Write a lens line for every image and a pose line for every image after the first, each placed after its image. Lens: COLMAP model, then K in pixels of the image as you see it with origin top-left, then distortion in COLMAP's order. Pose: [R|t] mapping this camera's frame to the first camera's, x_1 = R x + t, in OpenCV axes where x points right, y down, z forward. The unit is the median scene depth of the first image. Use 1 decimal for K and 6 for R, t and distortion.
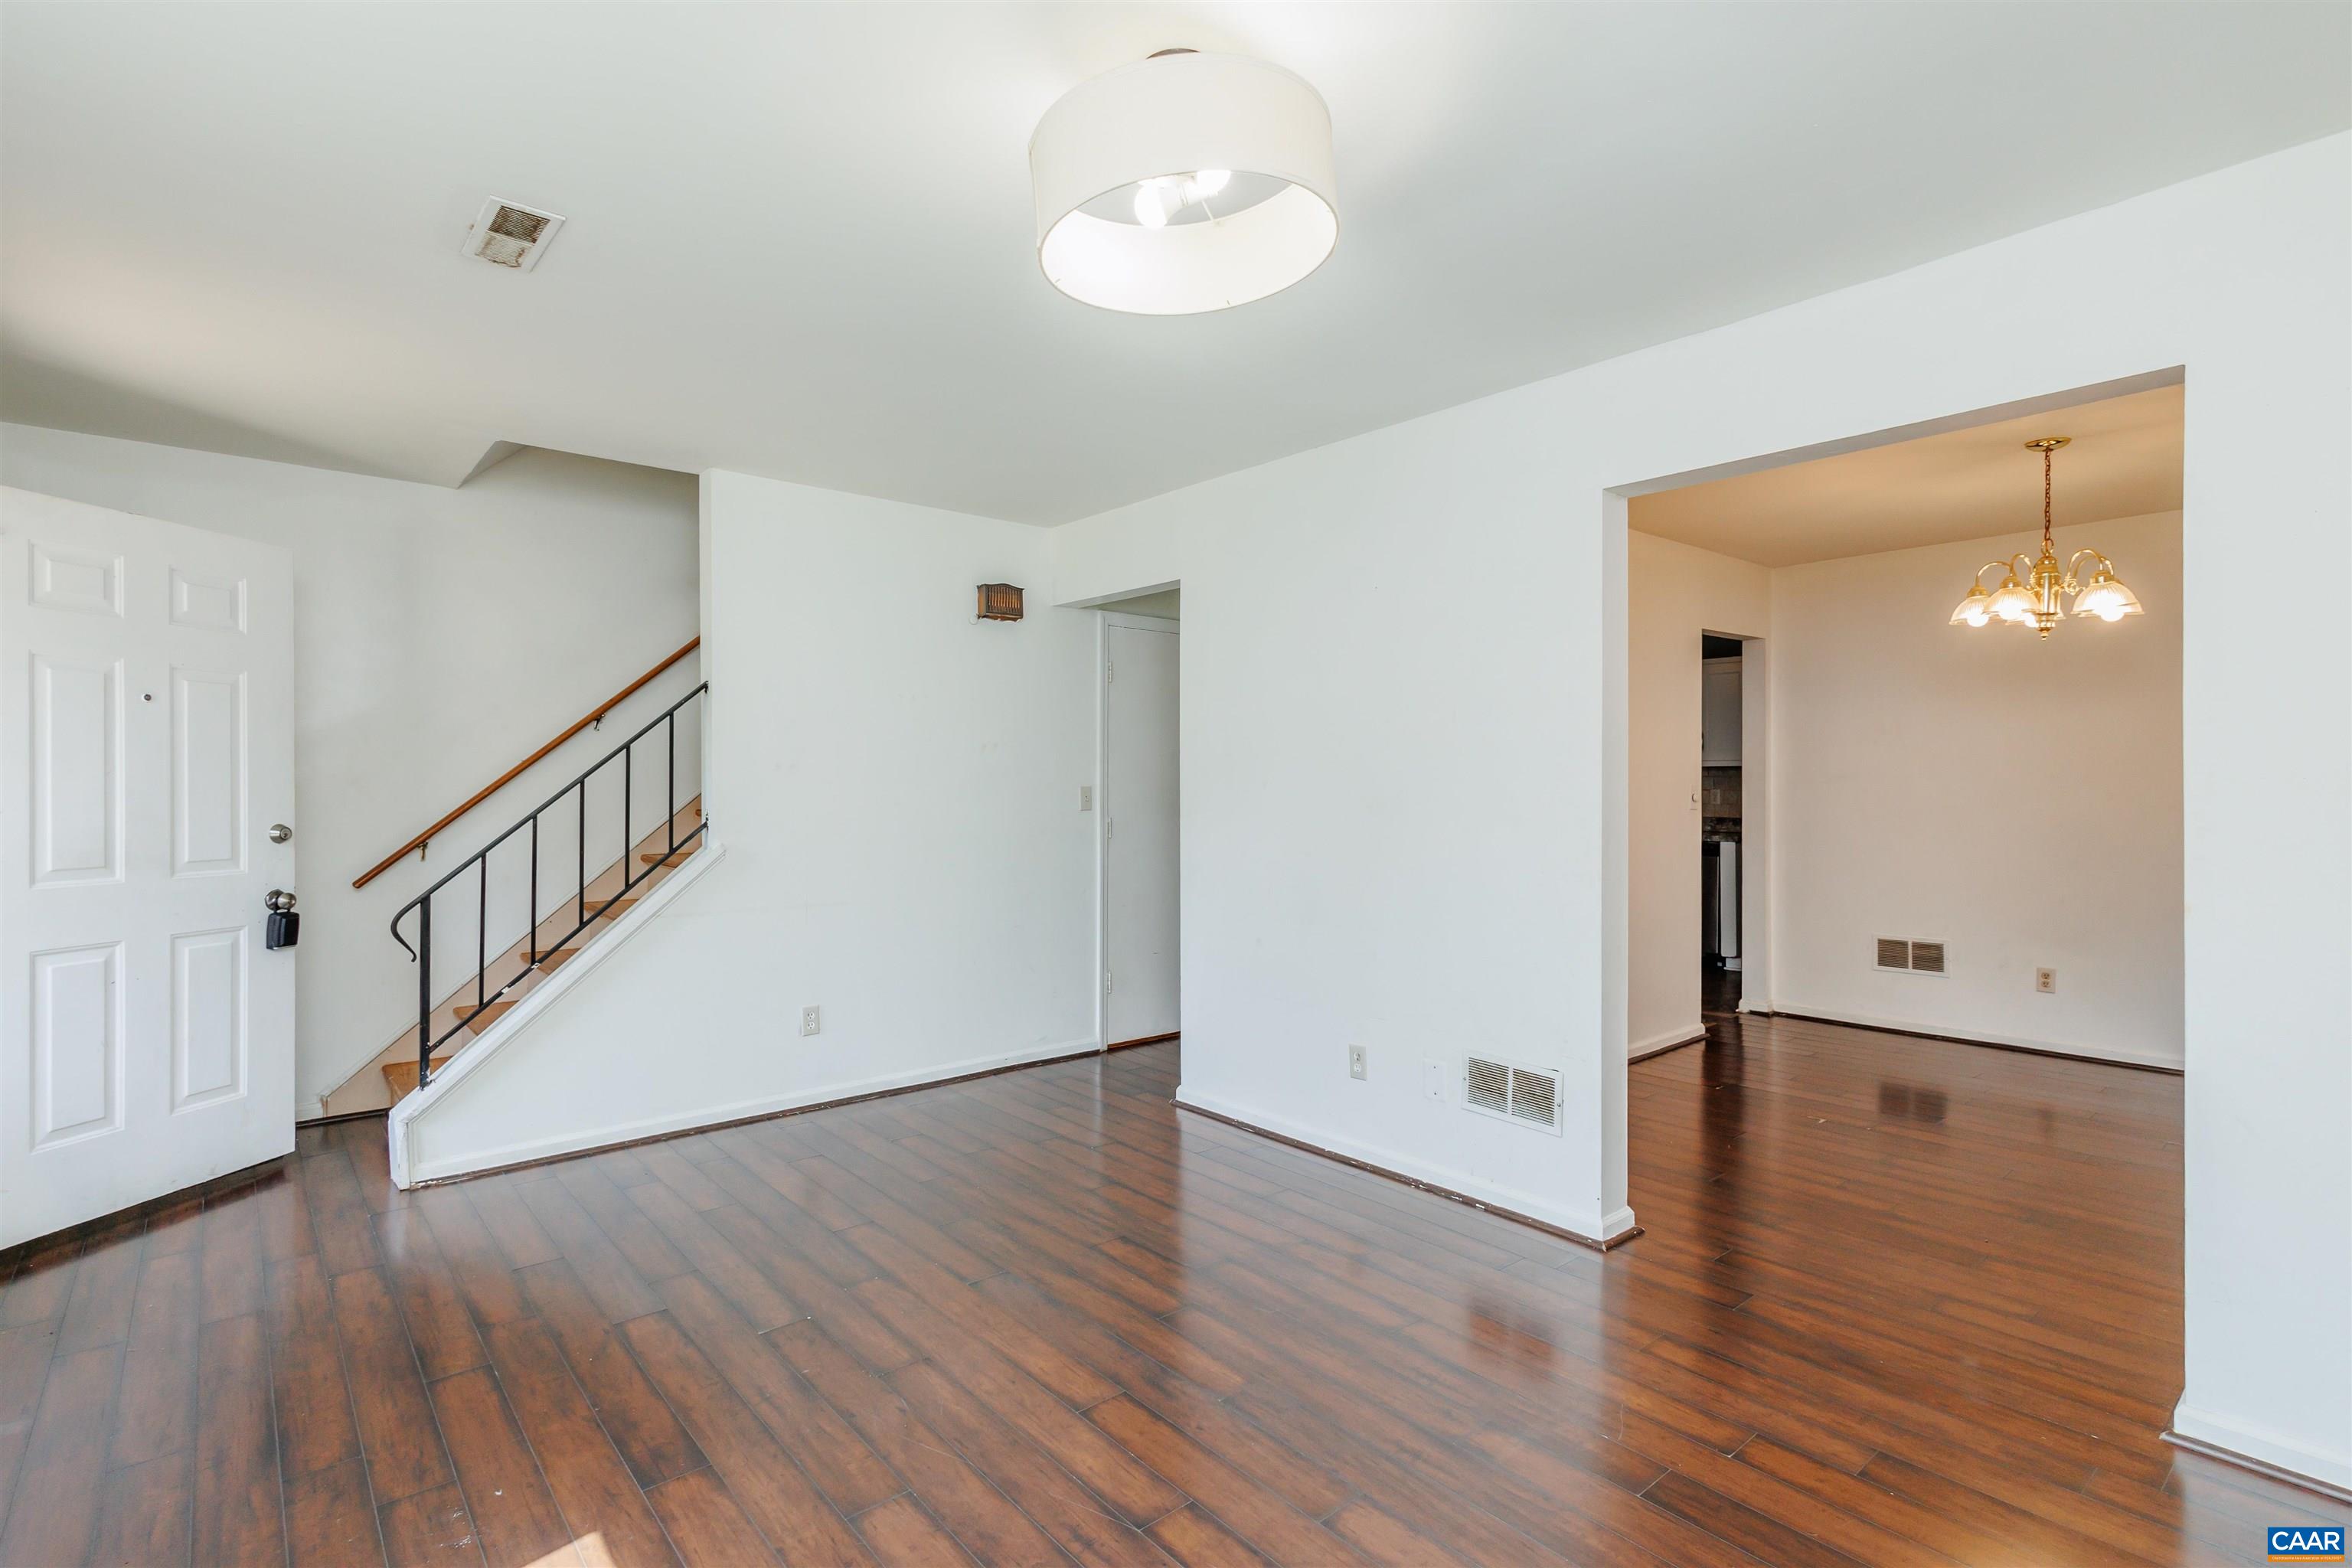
lens RADIAL K [[1124.6, 0, 1183.8], [0, 1124.6, 793.8], [0, 0, 1]] dist [0.002234, 0.000245]
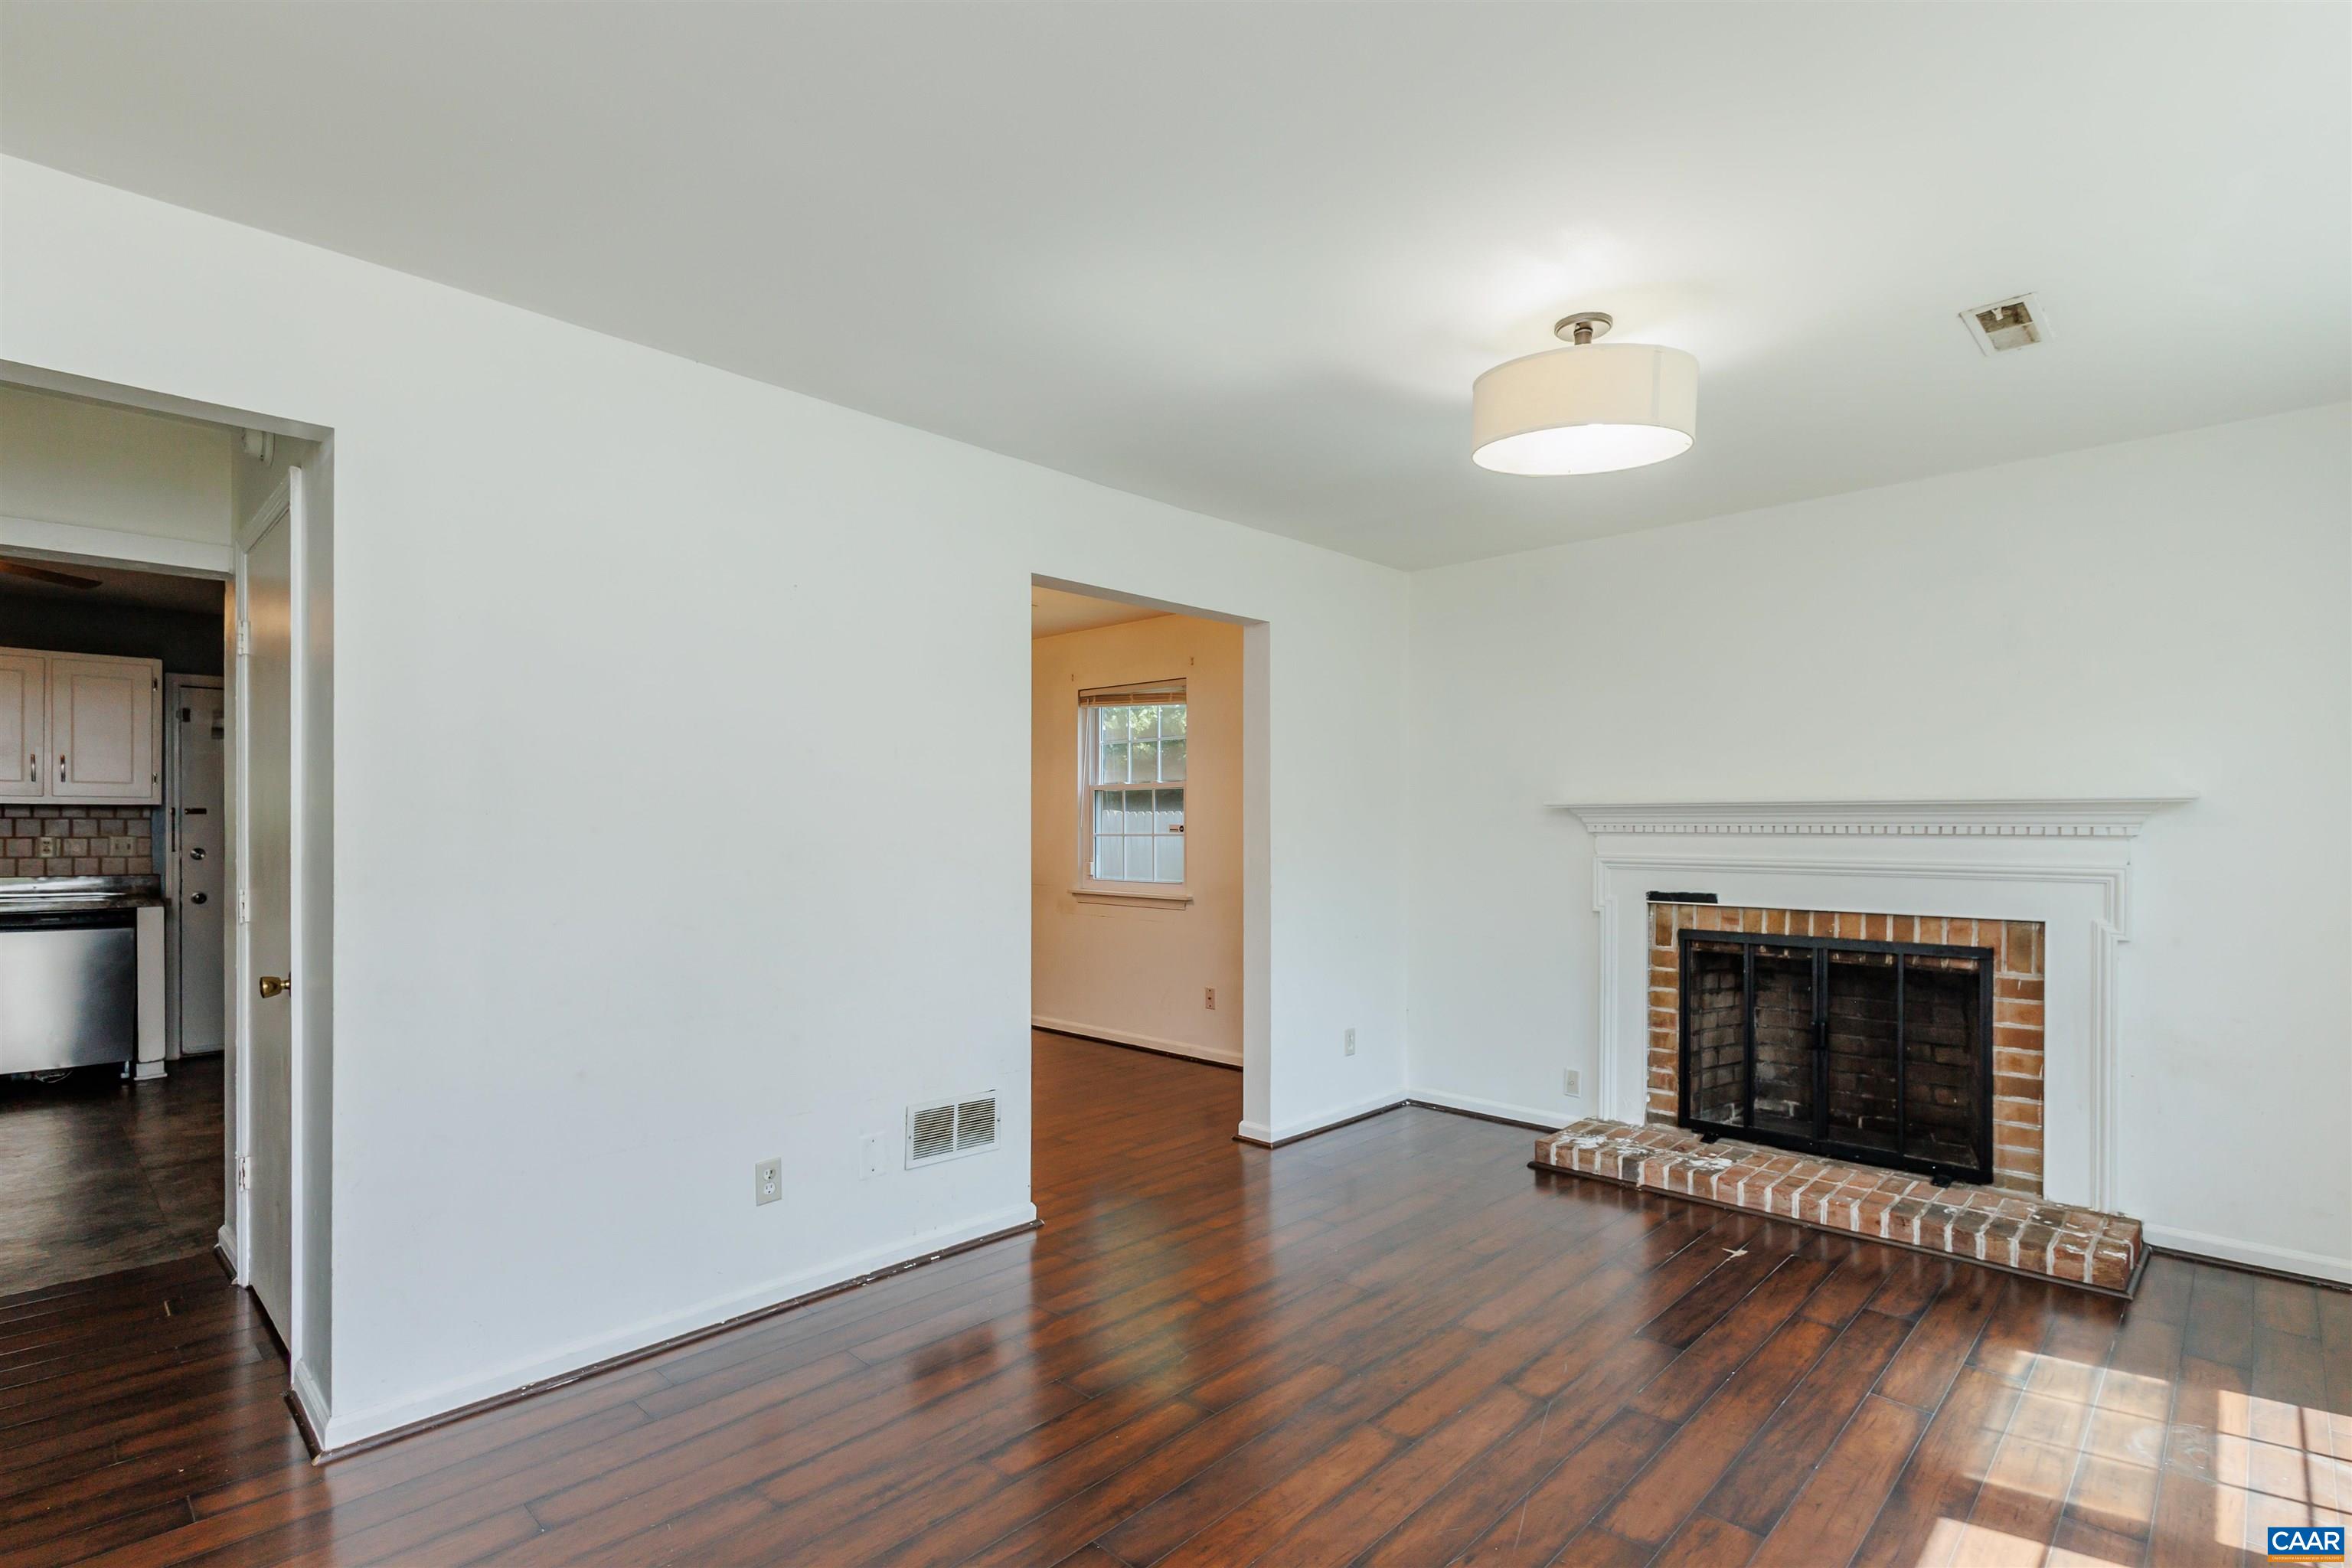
lens RADIAL K [[1124.6, 0, 1177.1], [0, 1124.6, 795.2], [0, 0, 1]] dist [0.002234, 0.000245]
pose [[-0.102763, 0.026729, 0.994347, -0.672372], [0.010888, 0.999609, -0.025746, -0.009027], [-0.994646, 0.008181, -0.103014, 0.800746]]
